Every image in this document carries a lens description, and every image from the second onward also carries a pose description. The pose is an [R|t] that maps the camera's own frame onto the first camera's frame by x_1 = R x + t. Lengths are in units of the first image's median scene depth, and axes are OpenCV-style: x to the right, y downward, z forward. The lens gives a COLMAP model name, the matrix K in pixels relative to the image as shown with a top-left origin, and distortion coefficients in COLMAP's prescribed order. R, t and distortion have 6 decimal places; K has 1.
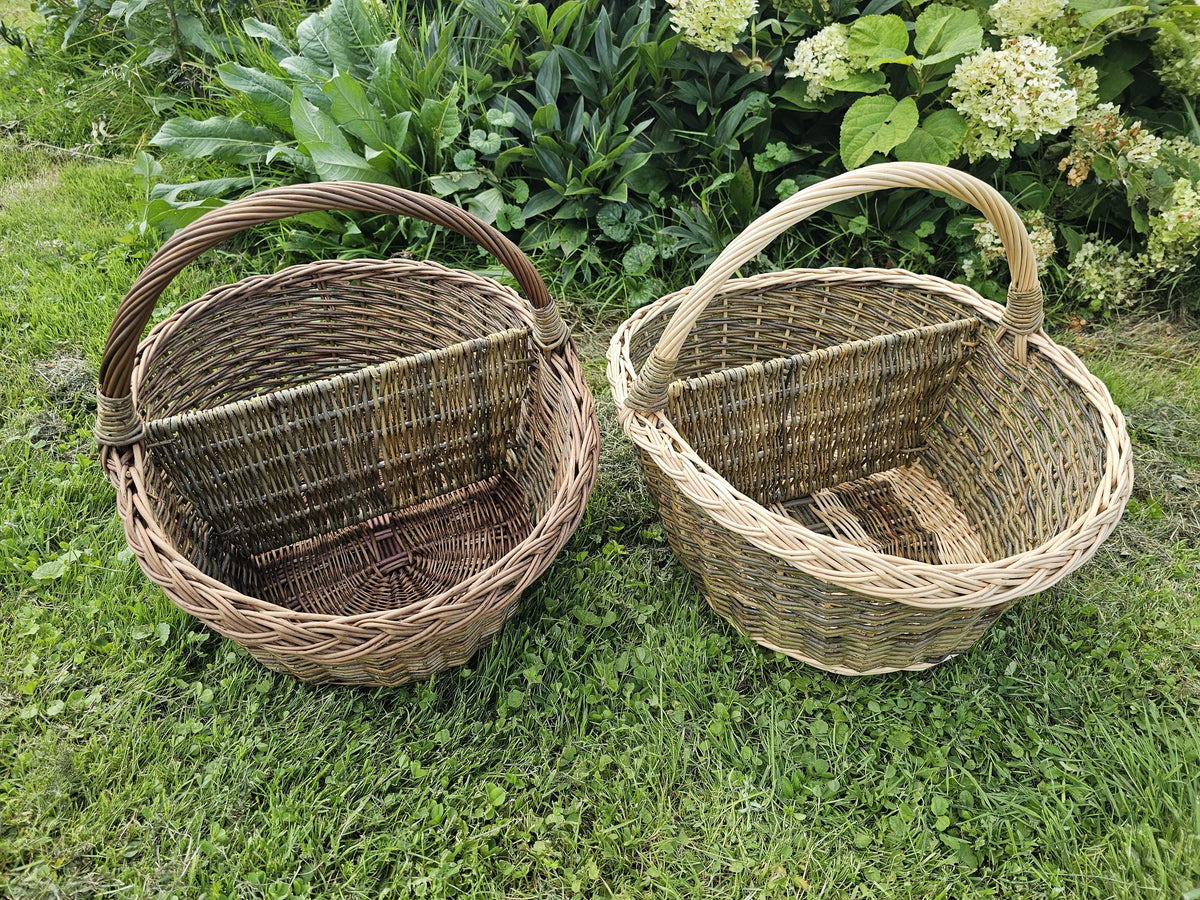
lens RADIAL K [[821.4, 0, 600.0], [0, 821.4, 450.0], [0, 0, 1]] dist [0.083468, -0.090441]
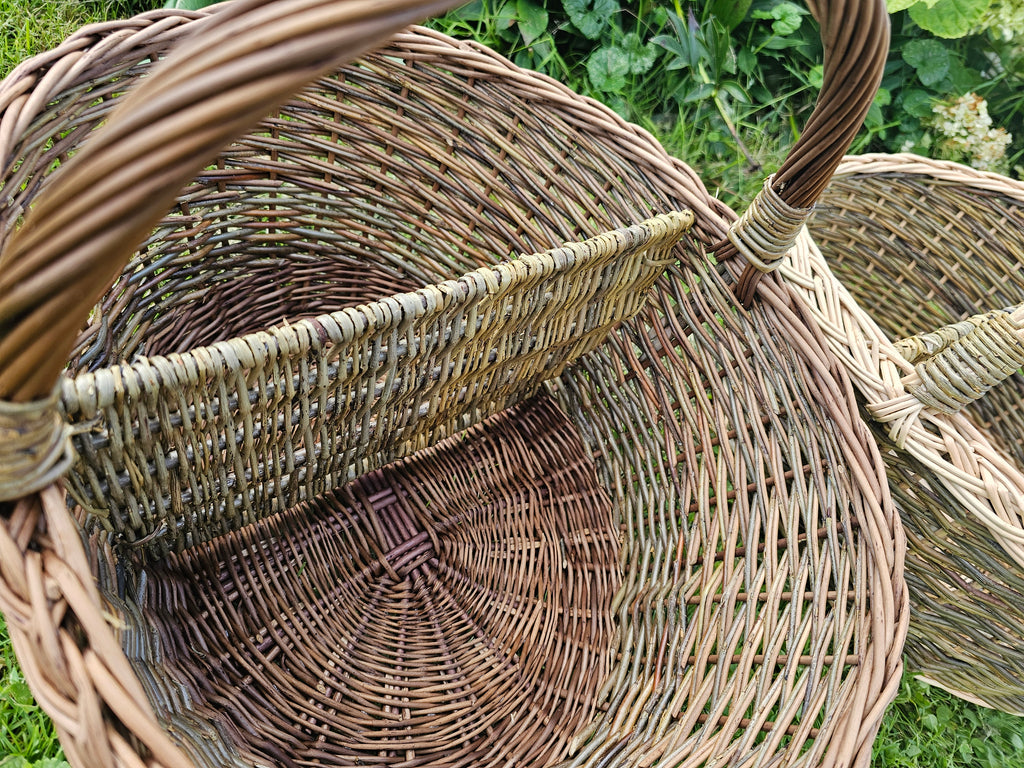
lens RADIAL K [[714.9, 0, 512.0], [0, 714.9, 384.0], [0, 0, 1]] dist [0.001982, -0.000079]
pose [[0.937957, 0.048385, 0.343358, -0.345440], [-0.130378, 0.966765, 0.219924, -0.110570], [-0.321306, -0.251046, 0.913093, 0.473024]]
